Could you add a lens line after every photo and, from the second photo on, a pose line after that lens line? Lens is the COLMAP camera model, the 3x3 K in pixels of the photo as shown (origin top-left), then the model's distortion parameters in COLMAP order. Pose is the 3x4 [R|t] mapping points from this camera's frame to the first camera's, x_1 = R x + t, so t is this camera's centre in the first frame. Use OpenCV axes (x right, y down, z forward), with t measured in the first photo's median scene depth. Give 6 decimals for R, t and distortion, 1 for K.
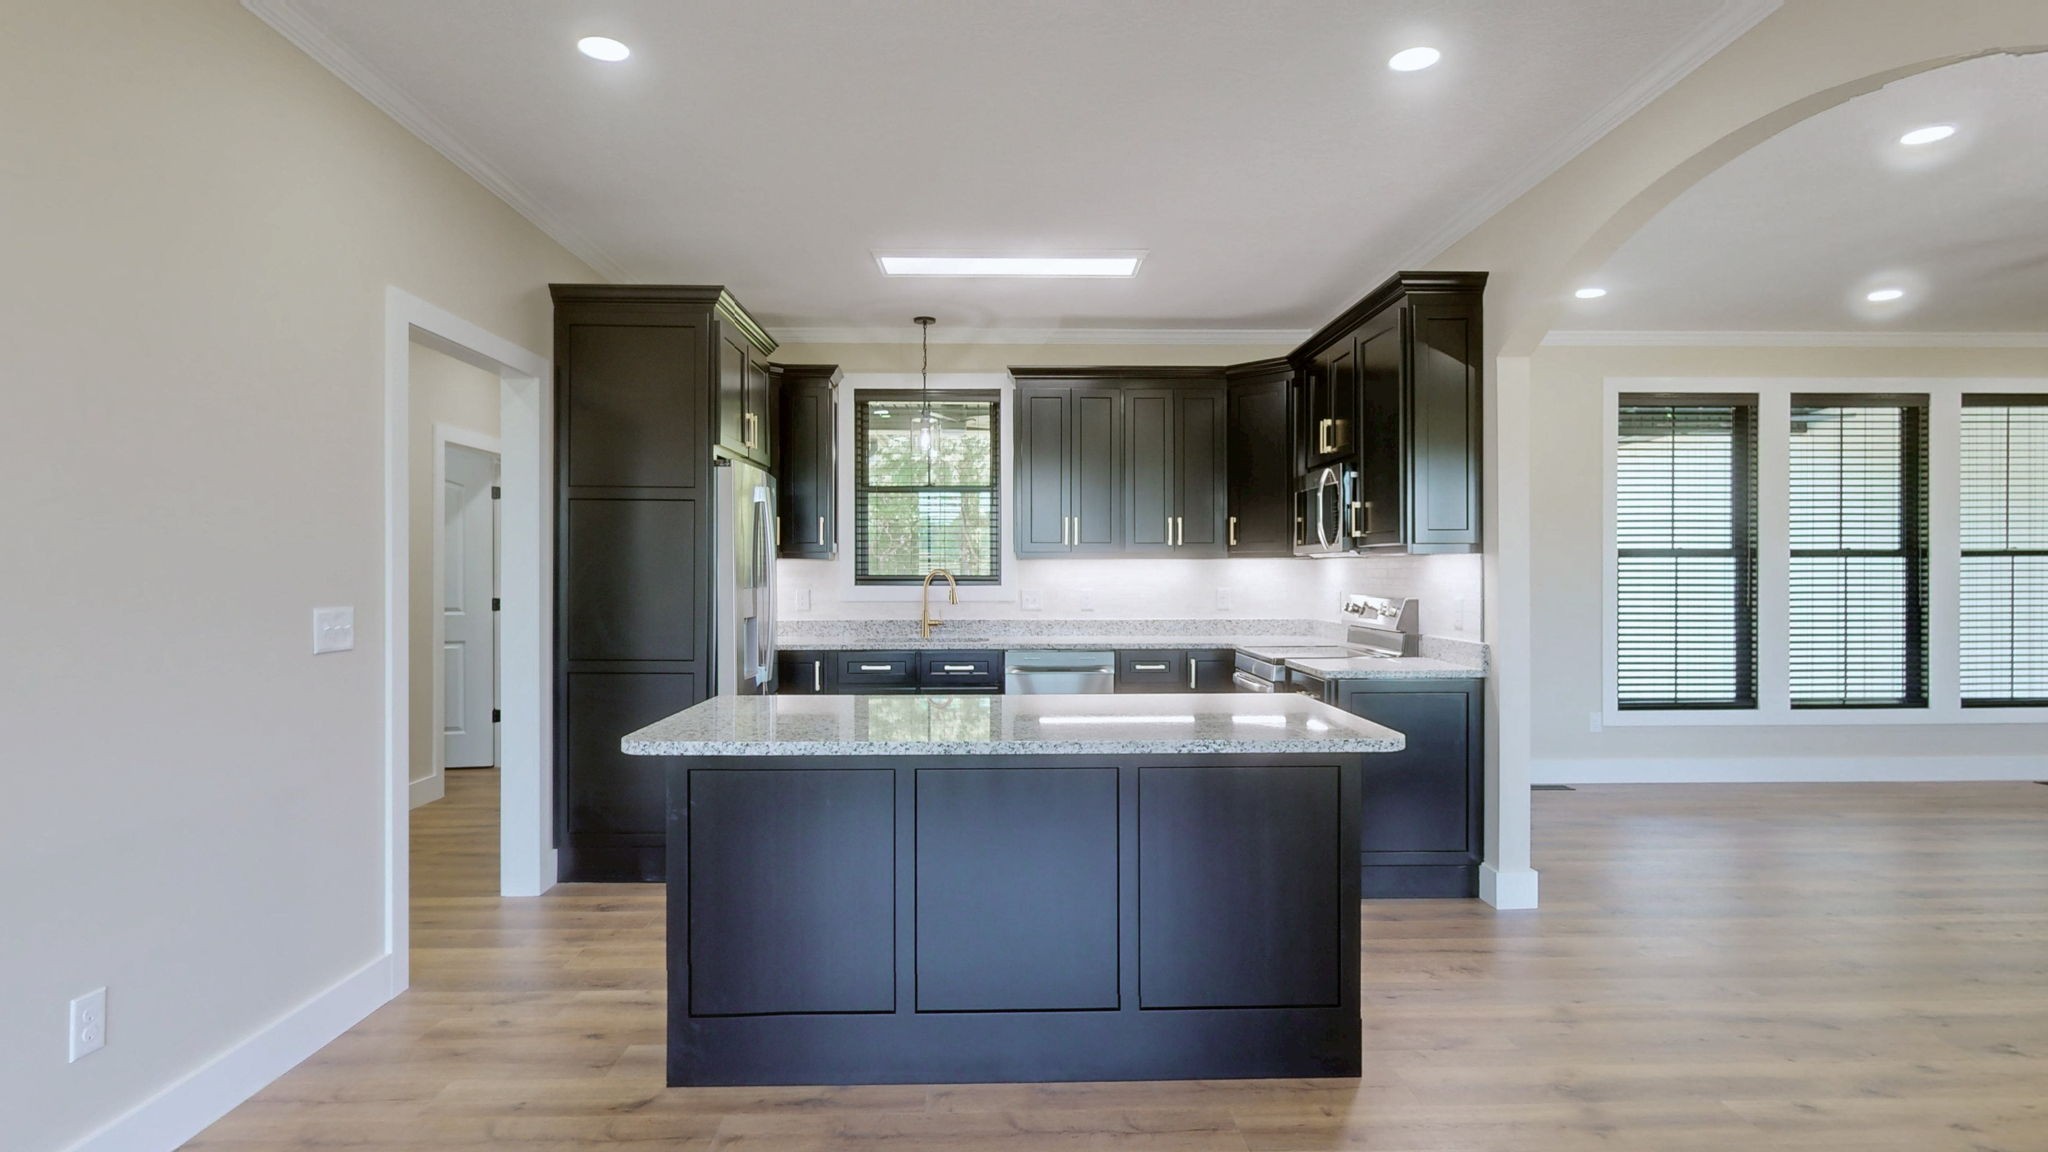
lens RADIAL K [[1040.0, 0, 1024.3], [0, 1040.0, 580.0], [0, 0, 1]] dist [-0.001315, 0.000201]
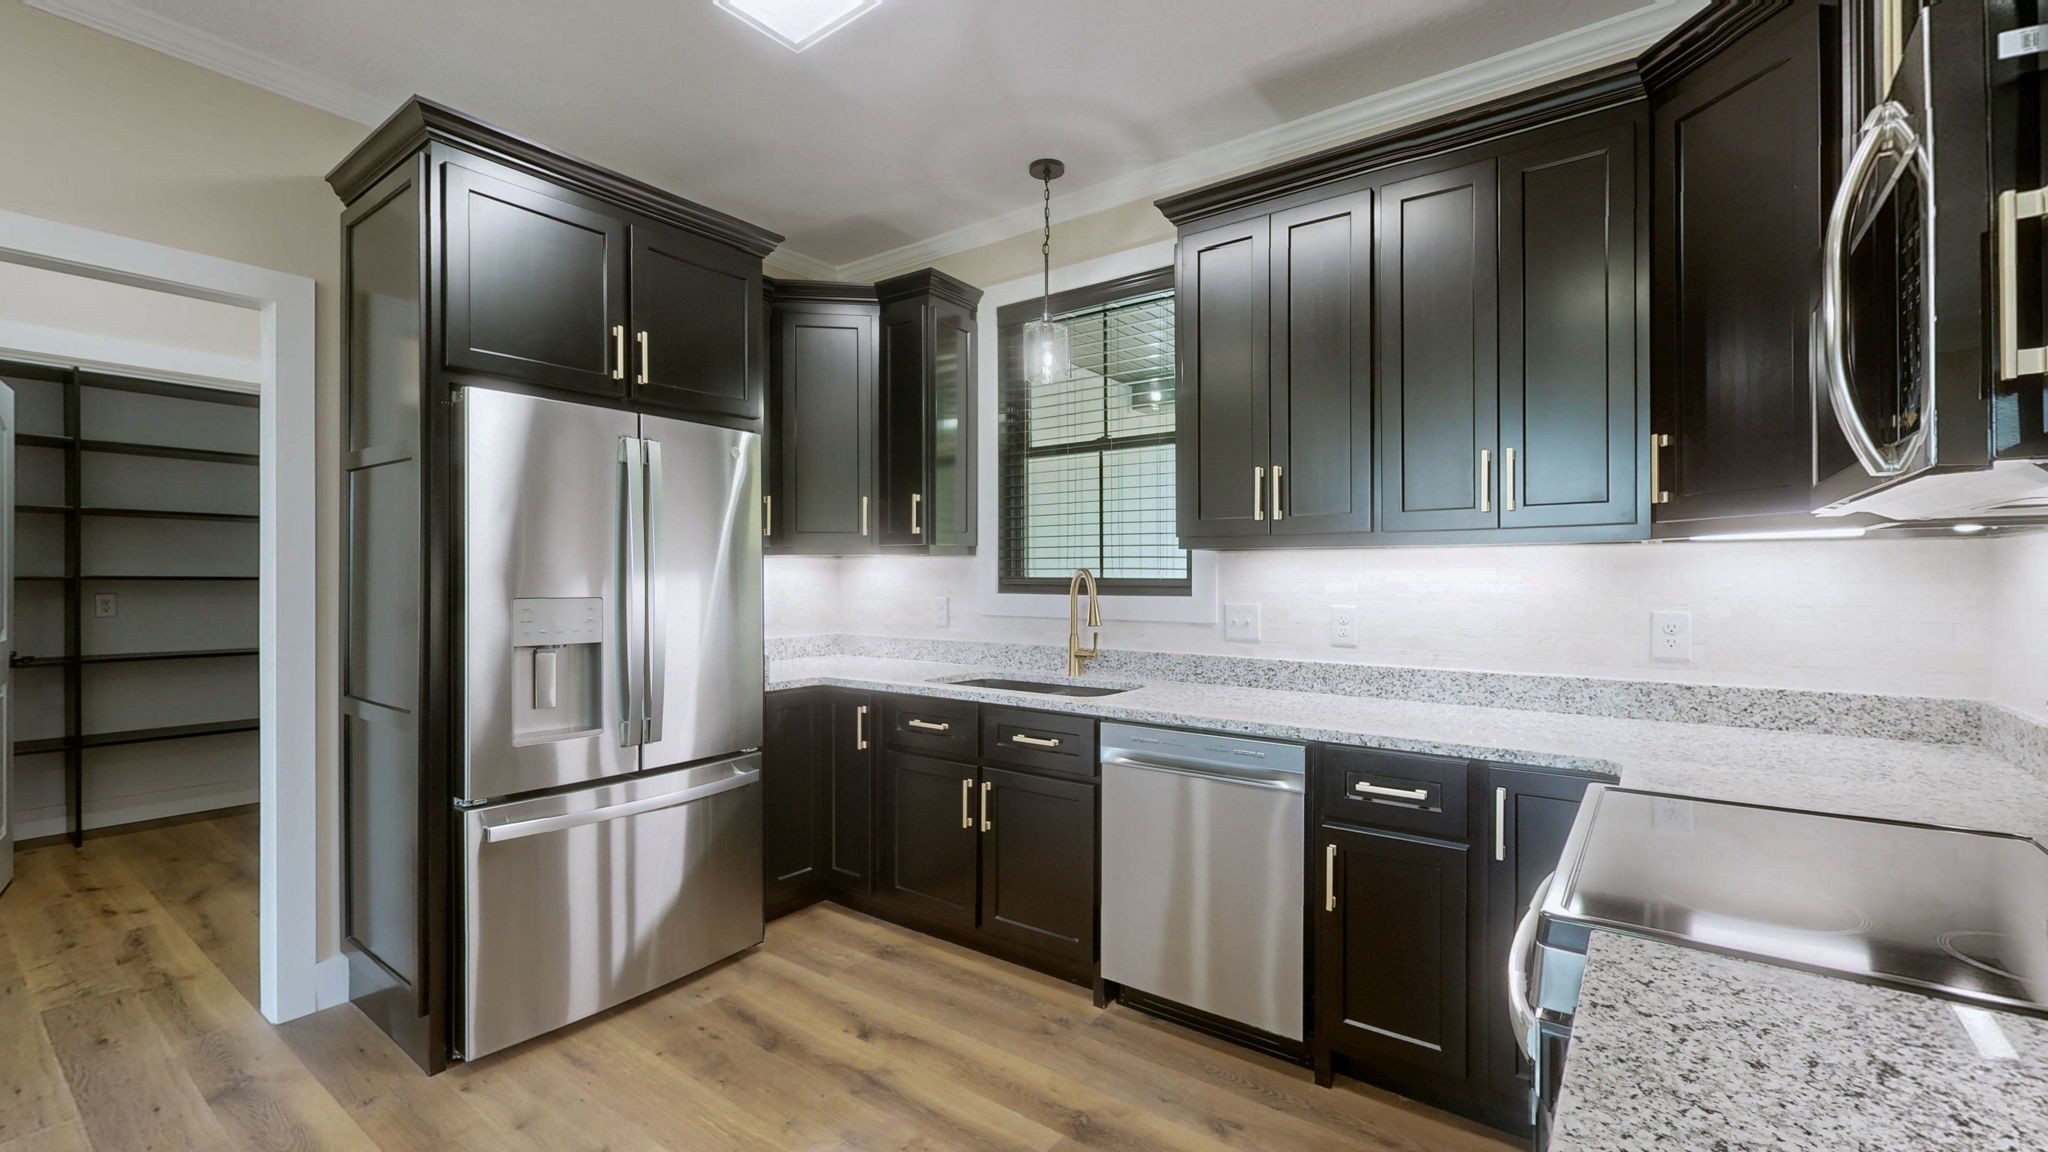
lens RADIAL K [[854.7, 0, 1024.0], [0, 854.7, 576.0], [0, 0, 1]] dist [-0.011740, -0.000111]
pose [[0.784626, 0.000832, -0.619968, 0.210685], [-0.003318, 0.999990, -0.002856, -0.004500], [0.619960, 0.004298, 0.784622, 0.591885]]
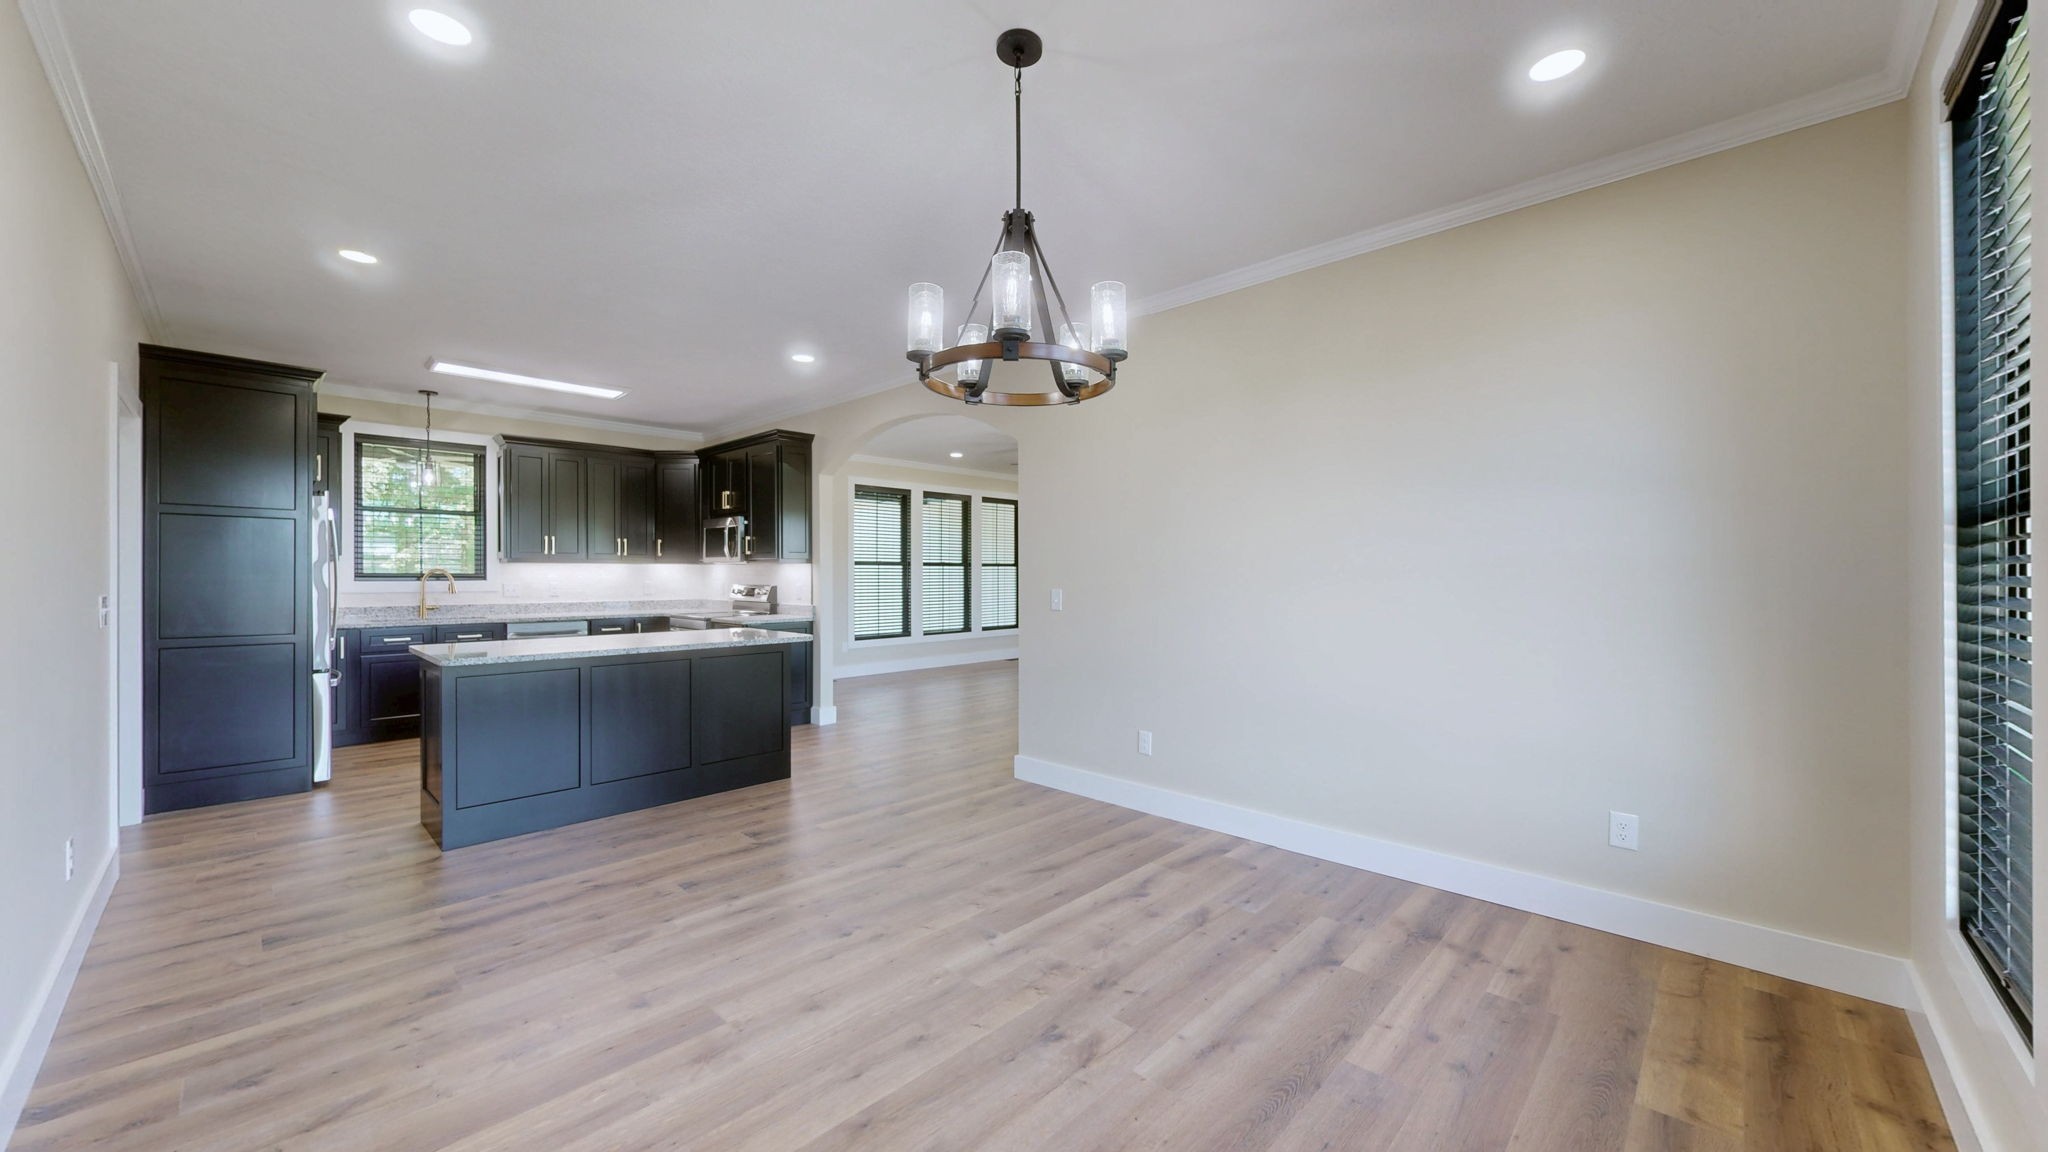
lens RADIAL K [[751.2, 0, 1024.0], [0, 751.2, 576.0], [0, 0, 1]] dist [-0.000239, -0.000034]
pose [[0.711045, -0.000525, 0.703146, -0.238362], [0.002079, 0.999997, -0.001357, 0.001932], [-0.703143, 0.002427, 0.711044, -0.291735]]
